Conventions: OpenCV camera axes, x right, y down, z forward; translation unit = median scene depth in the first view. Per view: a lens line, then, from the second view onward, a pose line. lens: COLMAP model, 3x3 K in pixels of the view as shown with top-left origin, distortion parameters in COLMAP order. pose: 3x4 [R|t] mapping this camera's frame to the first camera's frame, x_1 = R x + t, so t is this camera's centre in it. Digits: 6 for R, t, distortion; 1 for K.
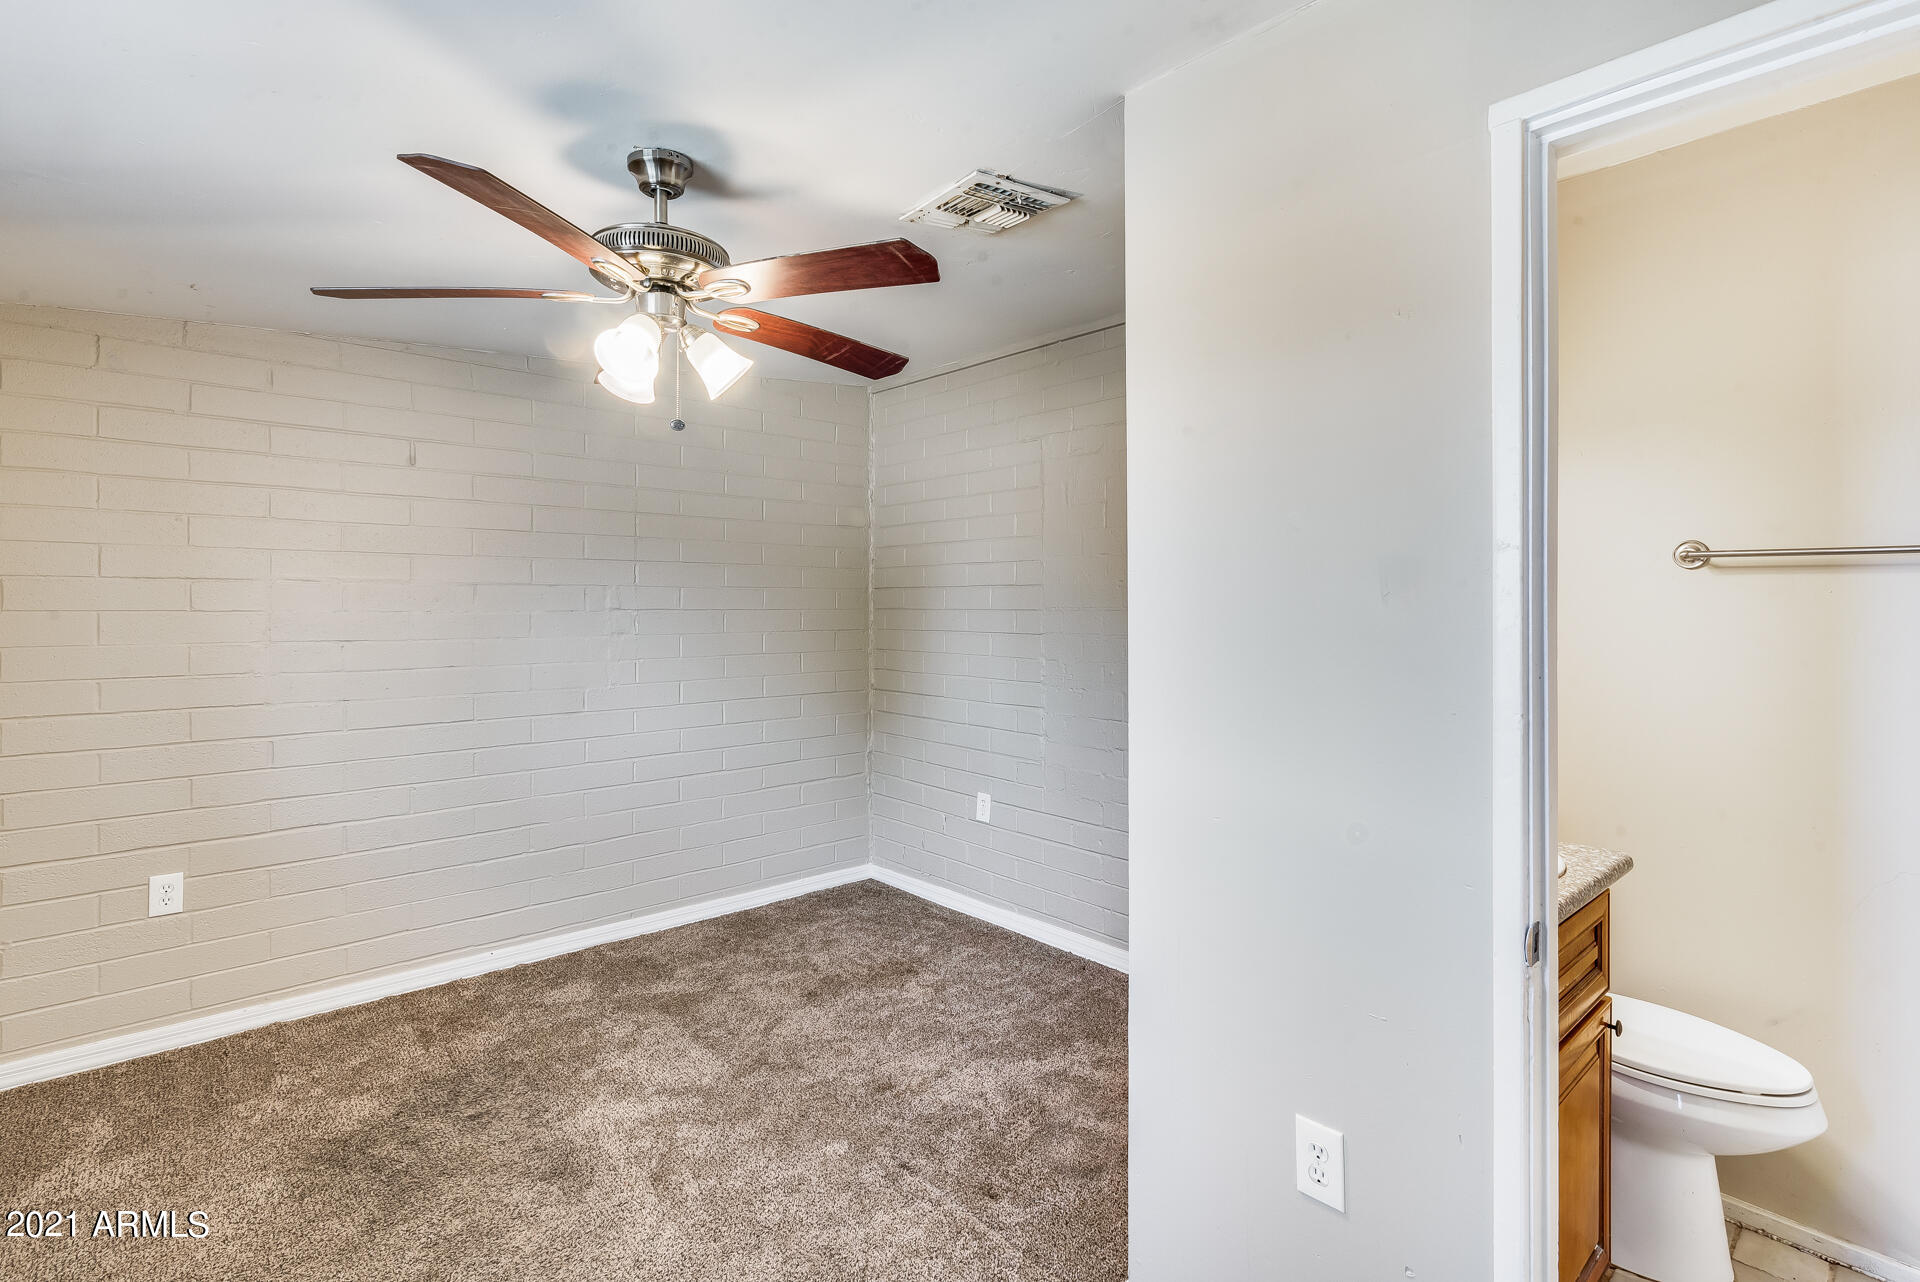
lens RADIAL K [[895.2, 0, 939.9], [0, 895.2, 591.4], [0, 0, 1]] dist [-0.001792, -0.001469]
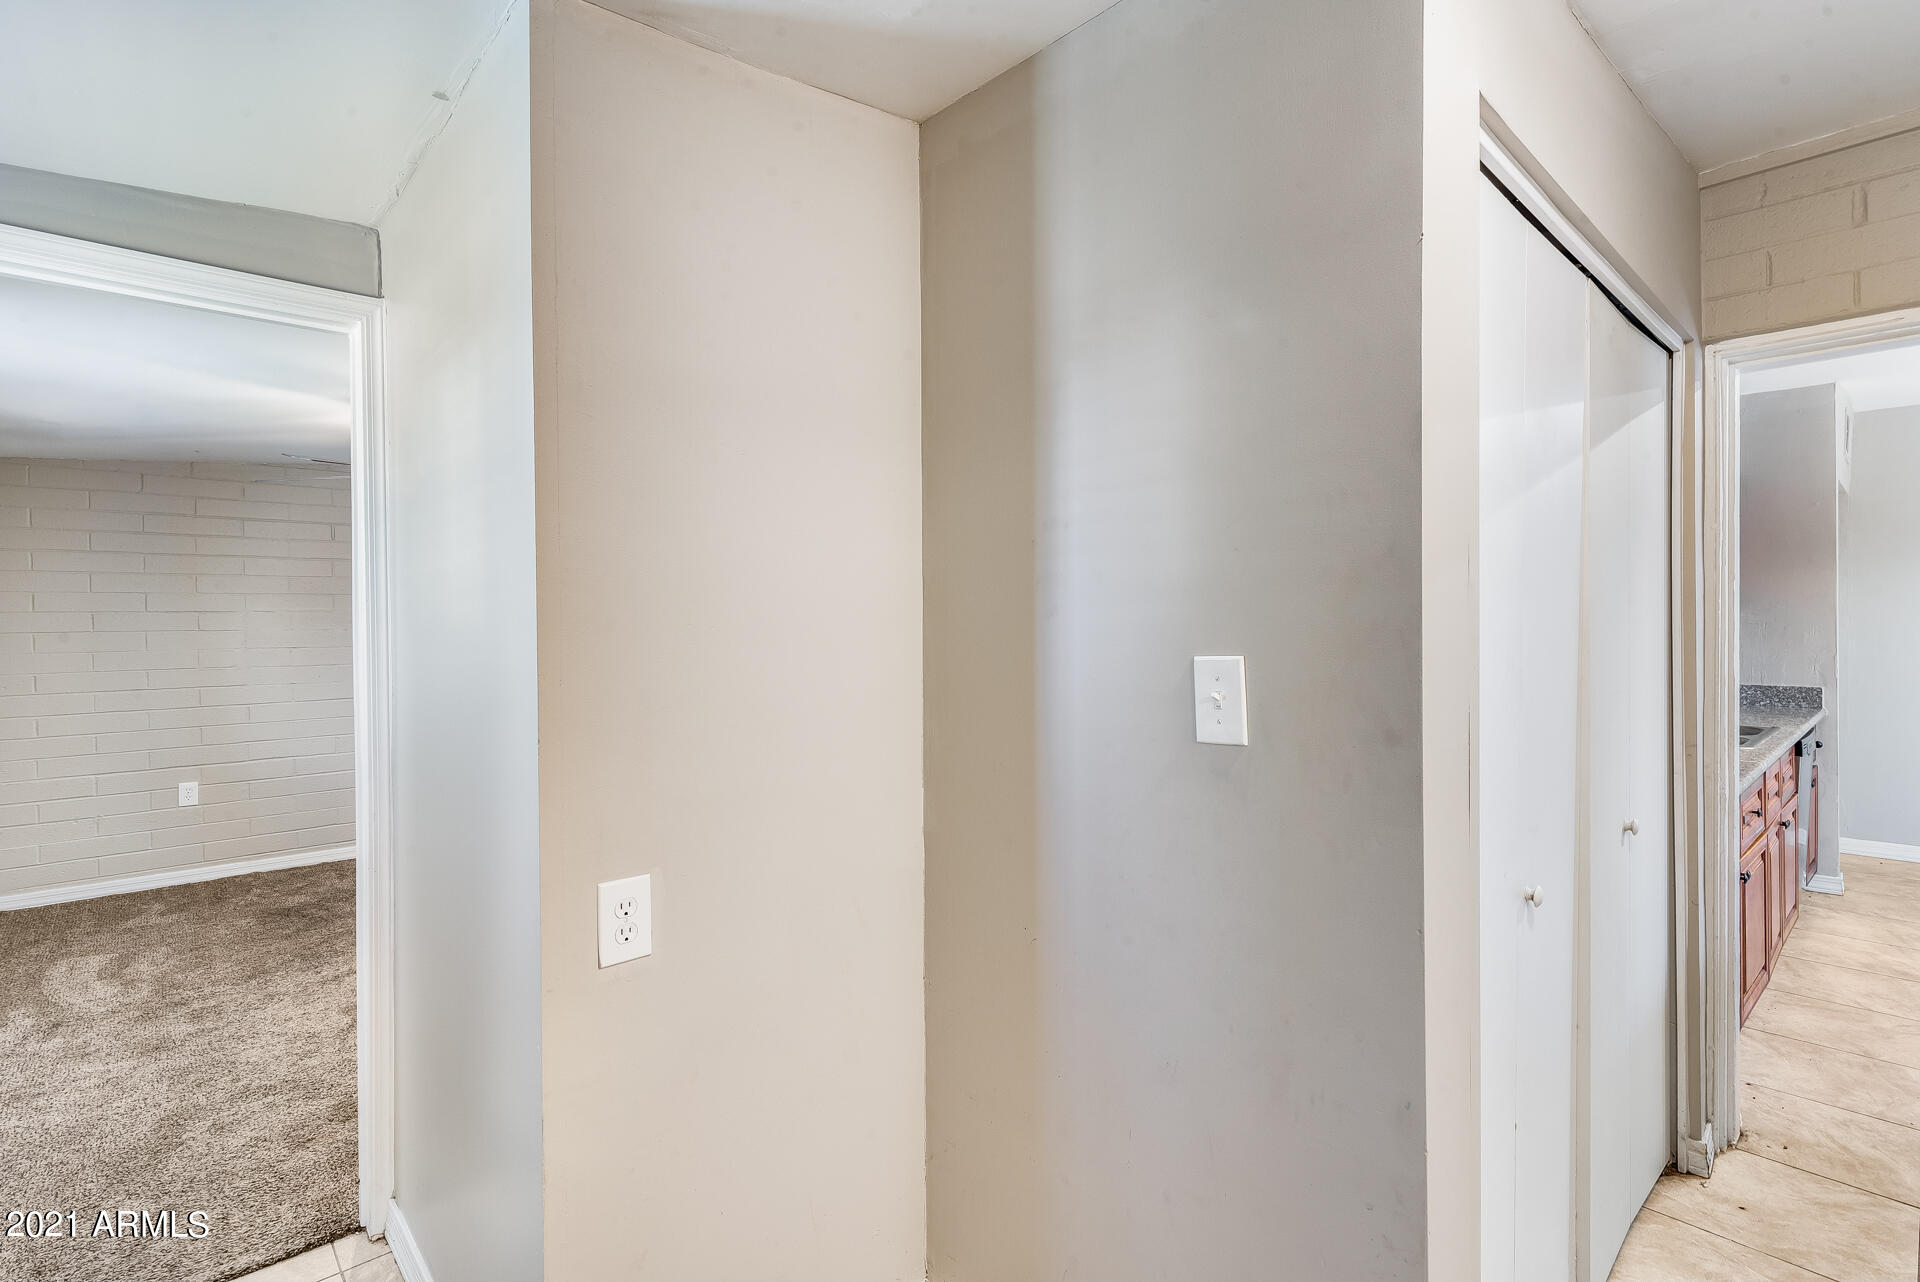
lens RADIAL K [[915.1, 0, 953.8], [0, 915.1, 617.4], [0, 0, 1]] dist [0.001079, 0.000907]
pose [[0.999965, -0.006186, 0.005643, 0.612488], [0.006059, 0.999737, 0.022138, -0.034086], [-0.005779, -0.022103, 0.999739, -0.780324]]
